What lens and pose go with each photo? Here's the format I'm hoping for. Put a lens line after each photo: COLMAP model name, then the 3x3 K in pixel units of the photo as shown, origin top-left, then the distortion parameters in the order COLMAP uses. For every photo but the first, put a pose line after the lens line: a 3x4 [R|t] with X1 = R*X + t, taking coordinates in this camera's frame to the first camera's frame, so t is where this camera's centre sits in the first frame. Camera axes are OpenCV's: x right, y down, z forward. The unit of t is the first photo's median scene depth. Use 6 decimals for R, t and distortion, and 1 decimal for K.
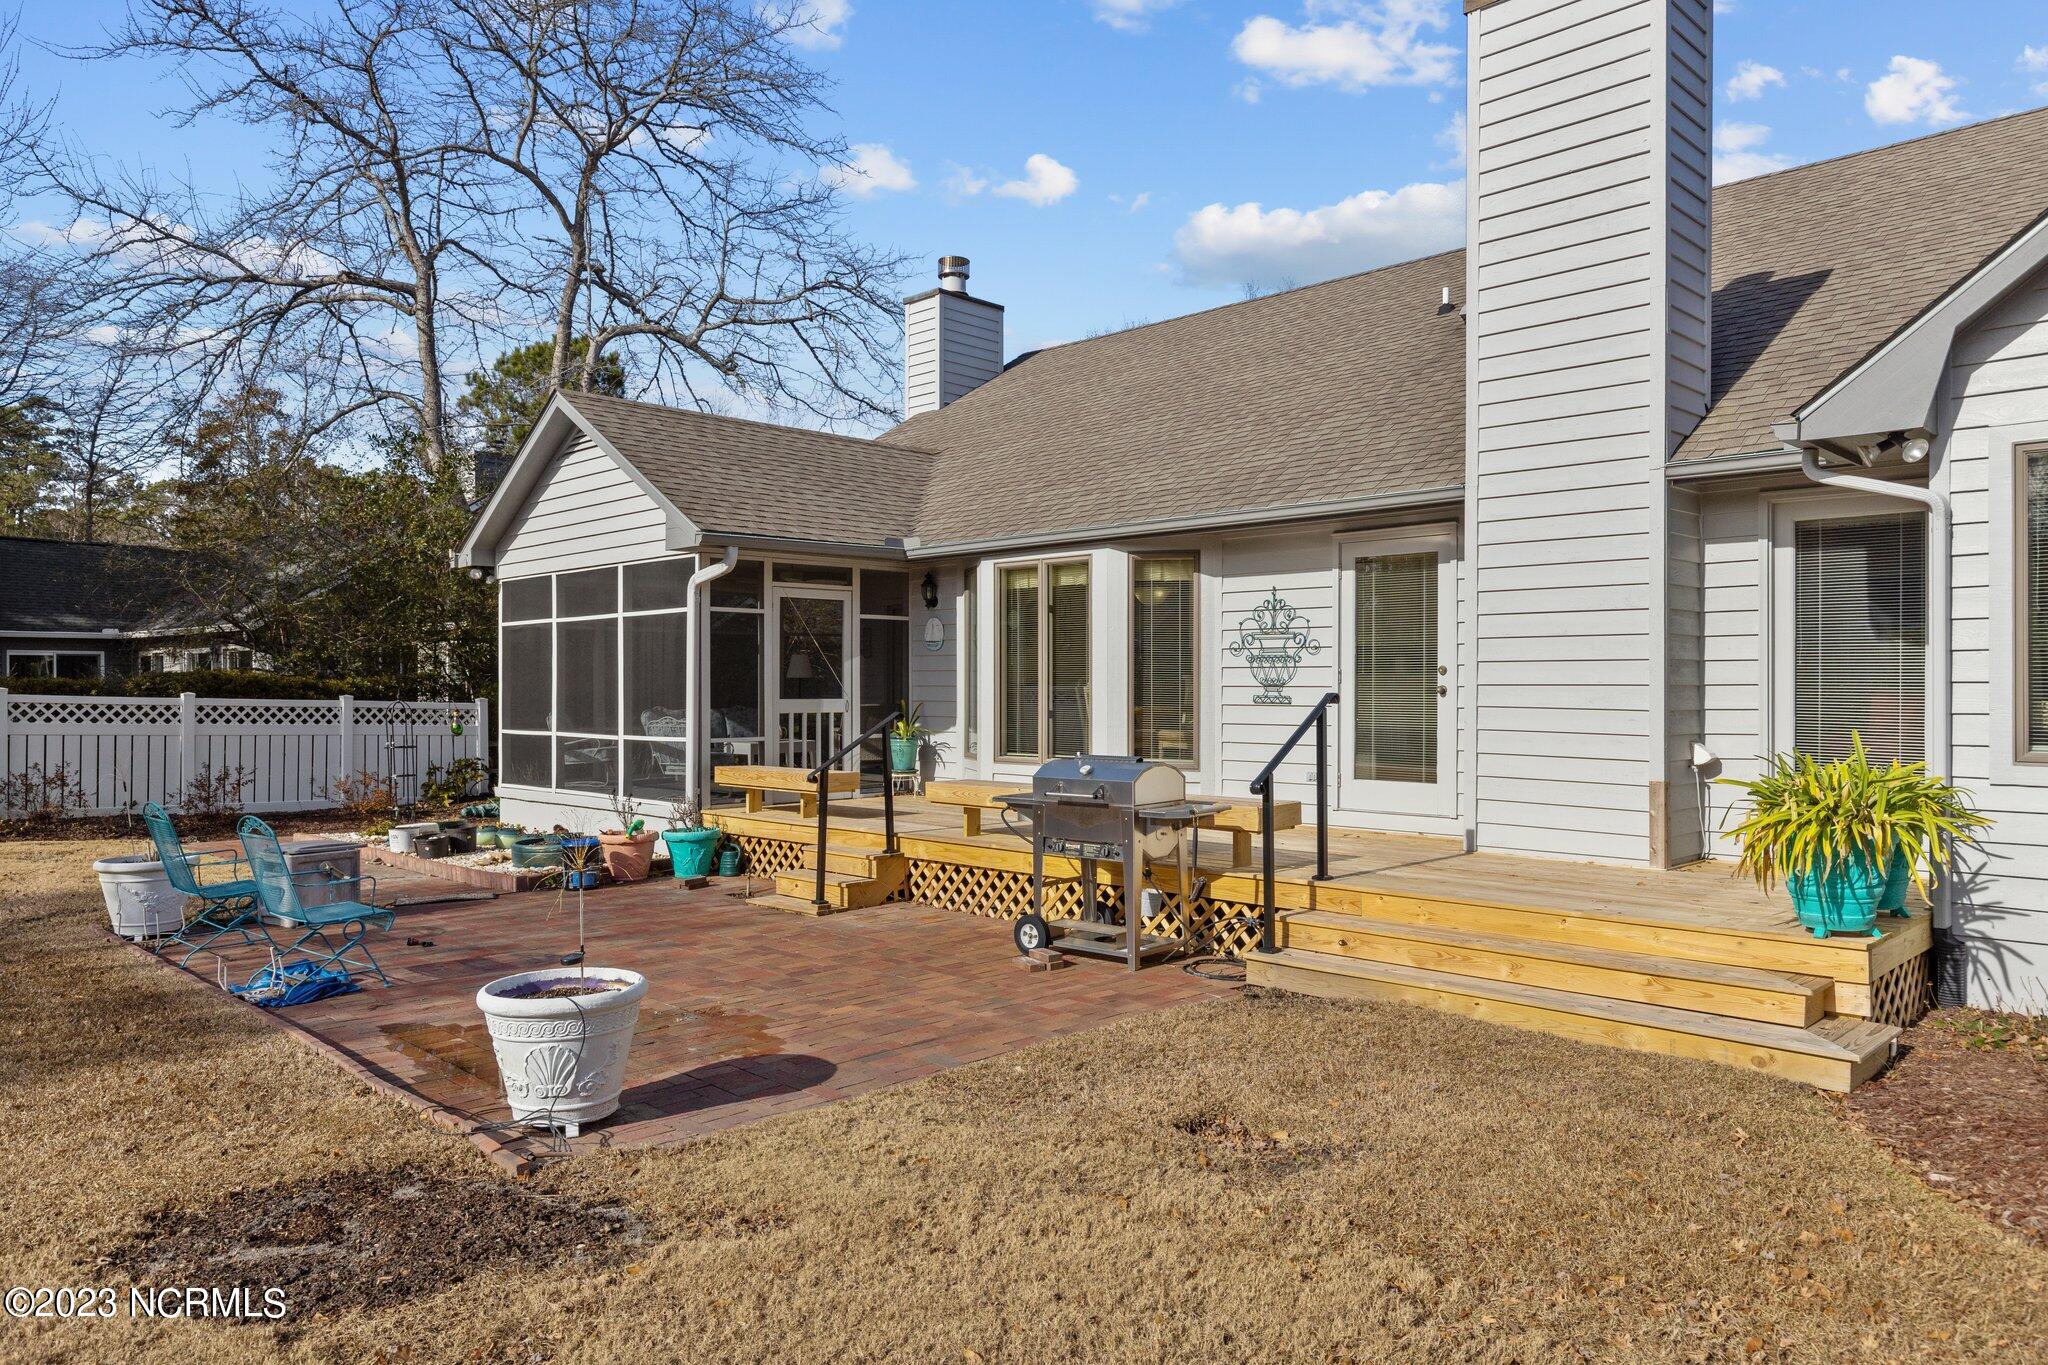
lens RADIAL K [[1411.8, 0, 1024.4], [0, 1411.8, 685.5], [0, 0, 1]] dist [-0.004629, 0.000412]
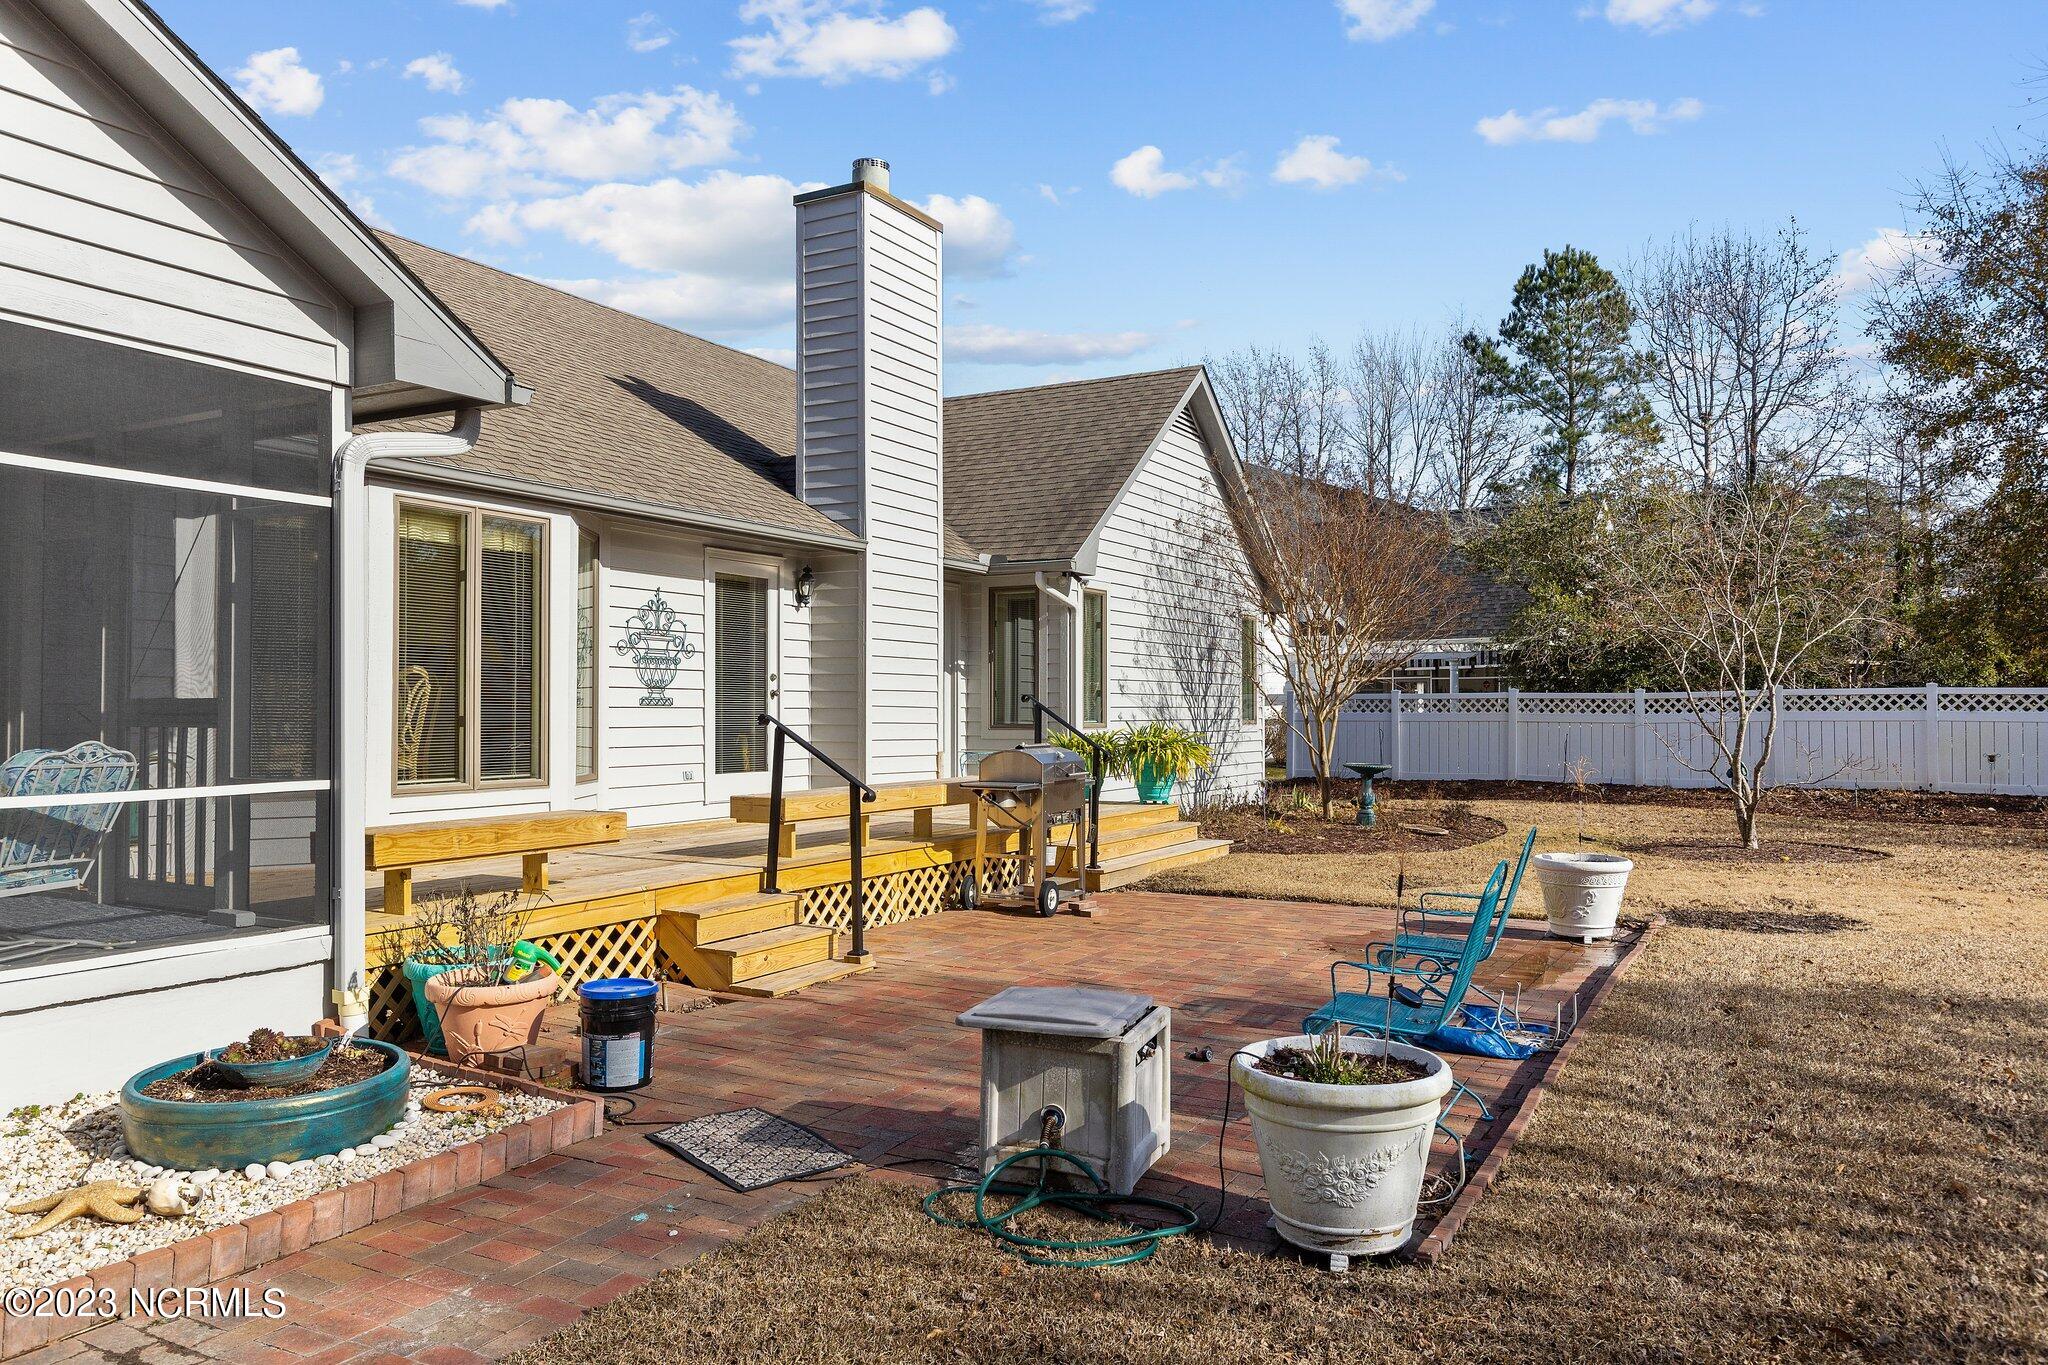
lens RADIAL K [[1411.8, 0, 1022.4], [0, 1411.8, 690.2], [0, 0, 1]] dist [-0.004629, 0.000412]
pose [[-0.288370, 0.012130, 0.957442, -0.708209], [-0.002500, 0.999907, -0.013421, 0.012348], [-0.957516, -0.006263, -0.288313, 0.872731]]
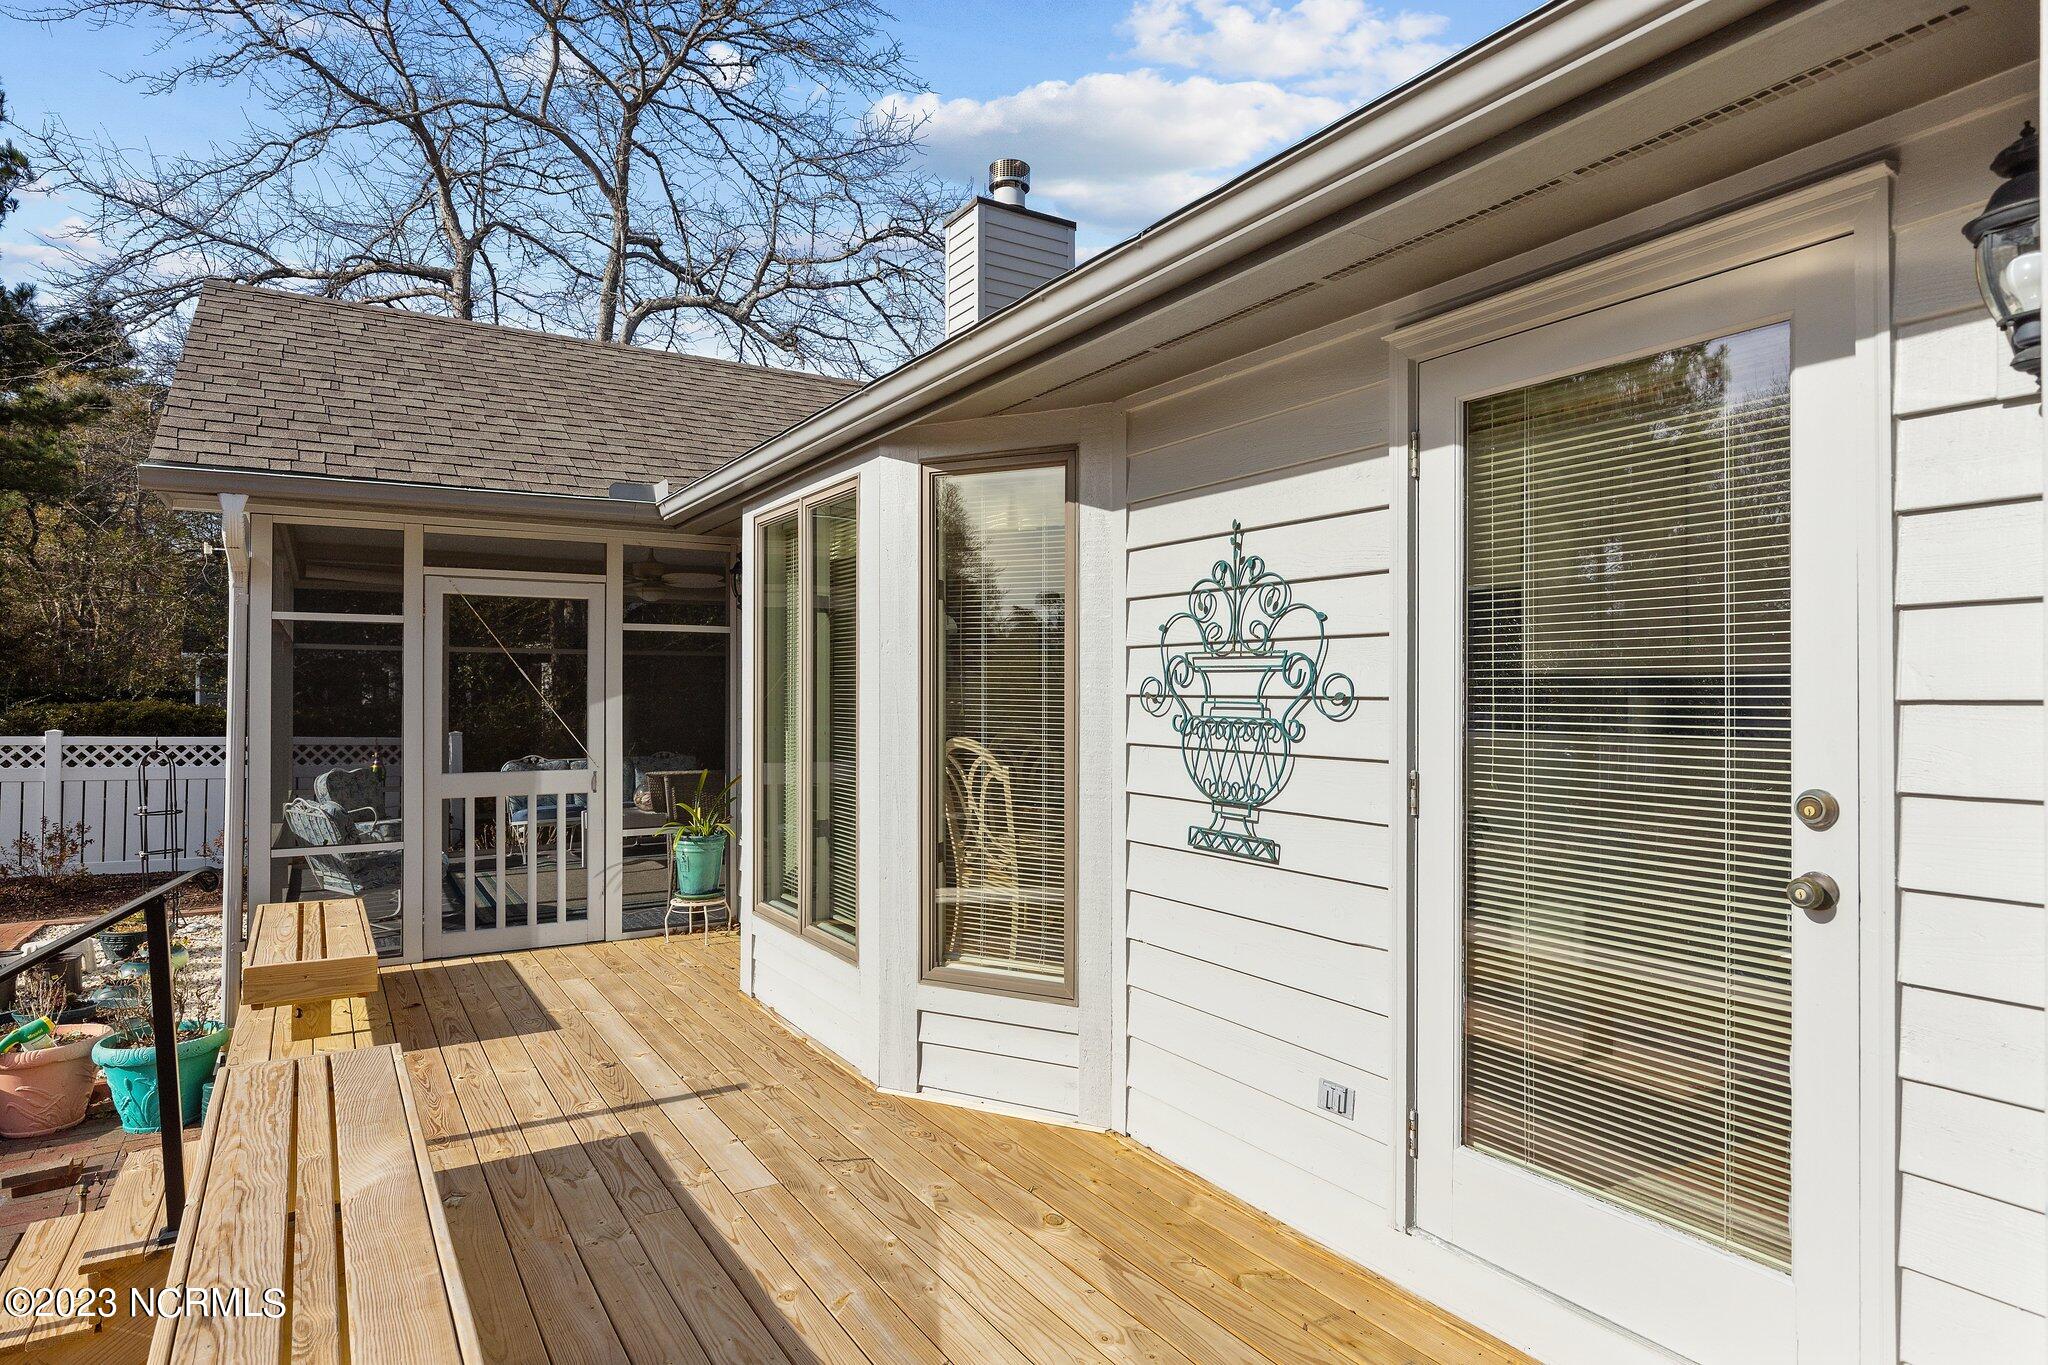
lens RADIAL K [[1167.0, 0, 1018.7], [0, 1167.0, 684.1], [0, 0, 1]] dist [0.004250, 0.000112]
pose [[0.972318, -0.001859, -0.233656, 0.161066], [0.000784, 0.999989, -0.004694, -0.023816], [0.233662, 0.004381, 0.972308, 0.591487]]
